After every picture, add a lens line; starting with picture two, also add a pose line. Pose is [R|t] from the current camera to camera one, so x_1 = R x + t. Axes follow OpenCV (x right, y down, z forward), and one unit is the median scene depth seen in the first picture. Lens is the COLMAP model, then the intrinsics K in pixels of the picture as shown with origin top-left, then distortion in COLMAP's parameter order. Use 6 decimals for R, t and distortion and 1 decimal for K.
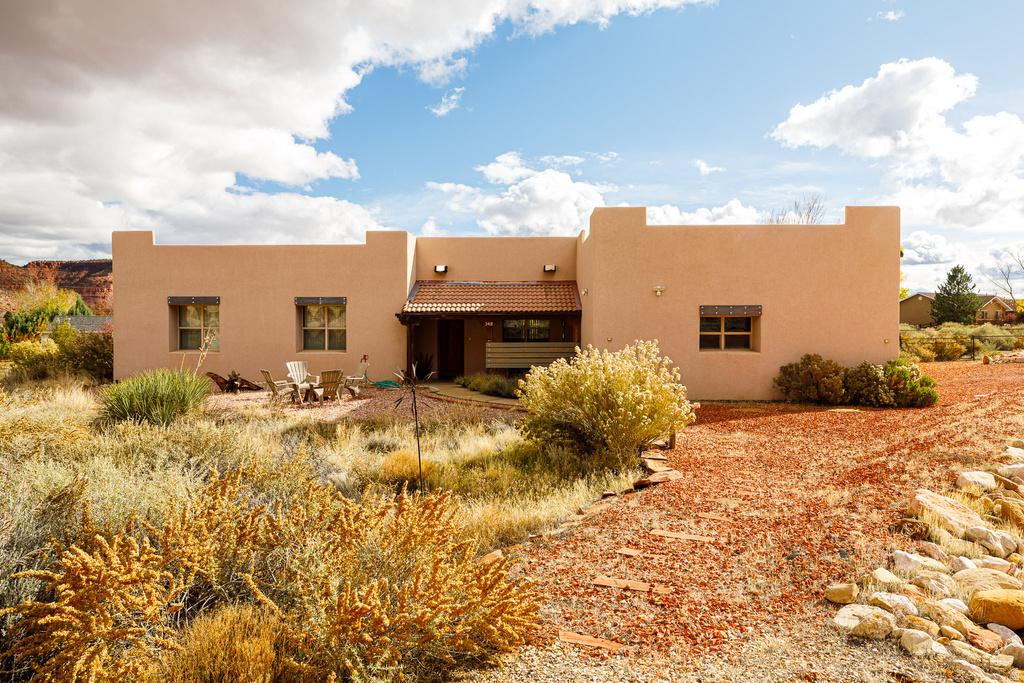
lens RADIAL K [[673.6, 0, 512.1], [0, 673.6, 310.7], [0, 0, 1]] dist [0.003054, 0.002879]
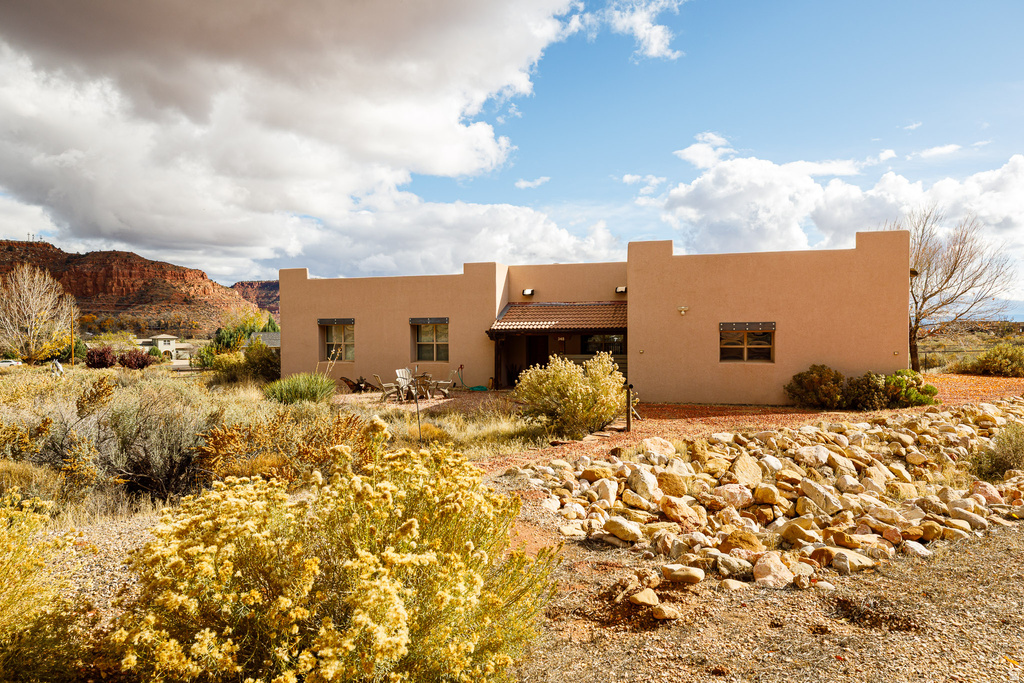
lens RADIAL K [[711.2, 0, 512.0], [0, 711.2, 341.5], [0, 0, 1]] dist [0.001546, -0.000070]
pose [[0.968498, -0.003625, -0.248994, 0.211382], [0.009949, 0.999659, 0.024144, -0.007661], [0.248821, -0.025861, 0.968204, -0.251984]]
